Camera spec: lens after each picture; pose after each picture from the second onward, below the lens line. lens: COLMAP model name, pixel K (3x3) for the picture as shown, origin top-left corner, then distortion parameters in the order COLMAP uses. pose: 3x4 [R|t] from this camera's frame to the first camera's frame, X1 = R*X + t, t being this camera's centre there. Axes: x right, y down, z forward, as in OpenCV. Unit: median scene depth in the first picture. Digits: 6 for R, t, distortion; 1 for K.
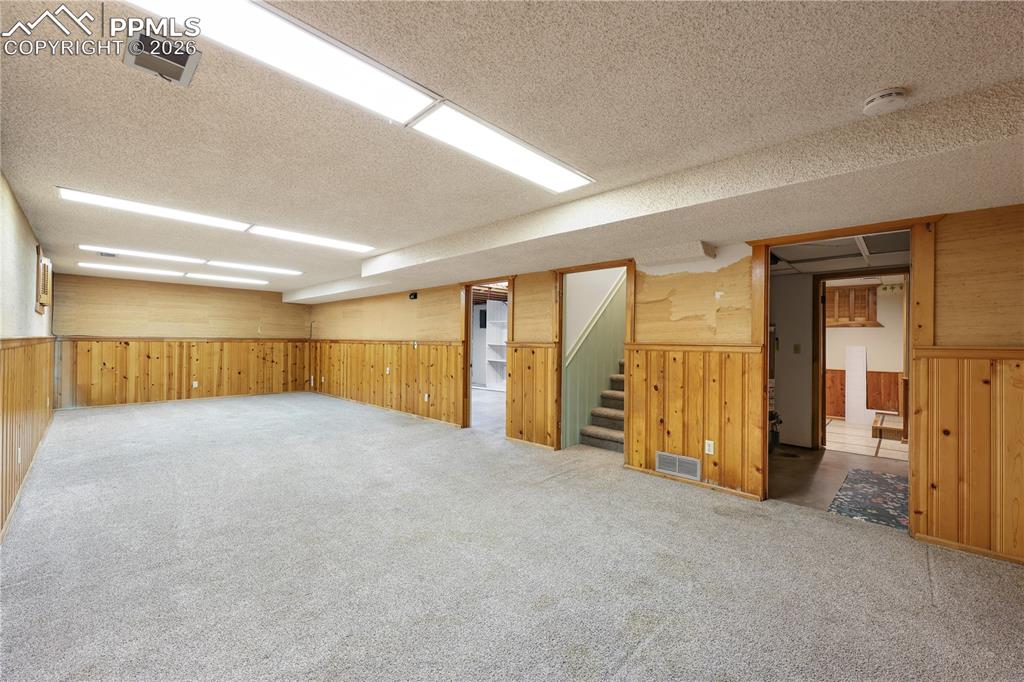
lens RADIAL K [[410.8, 0, 515.8], [0, 410.8, 338.4], [0, 0, 1]] dist [0.000780, 0.000064]
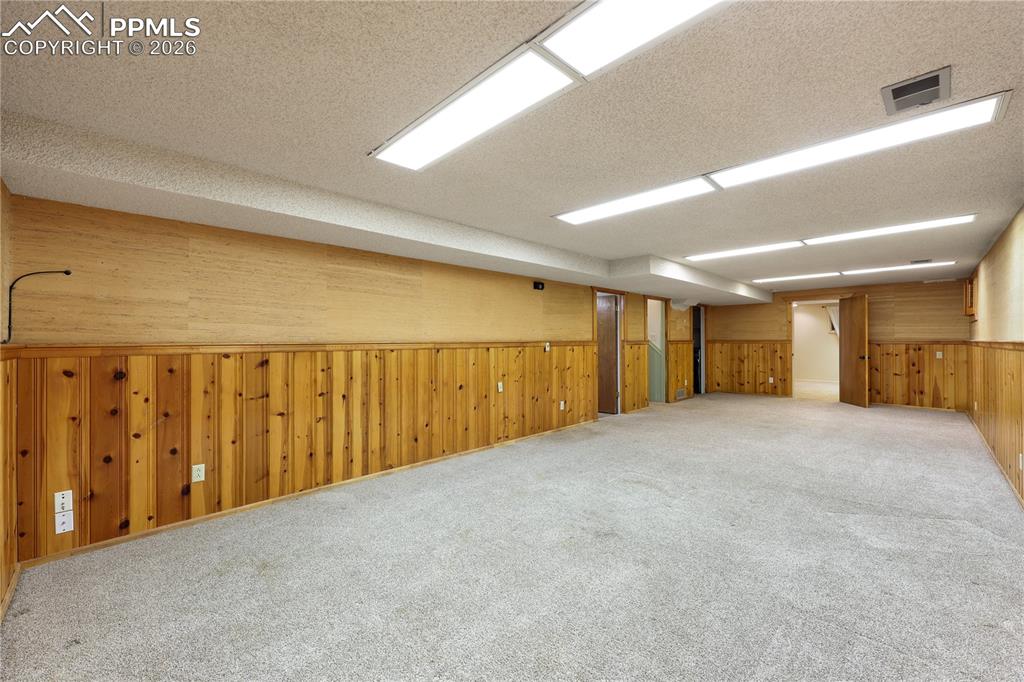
lens RADIAL K [[410.8, 0, 517.1], [0, 410.8, 340.1], [0, 0, 1]] dist [0.000780, 0.000064]
pose [[0.030026, -0.007243, 0.999523, -1.078019], [0.002331, 0.999972, 0.007176, -0.003170], [-0.999546, 0.002115, 0.030042, 1.045192]]
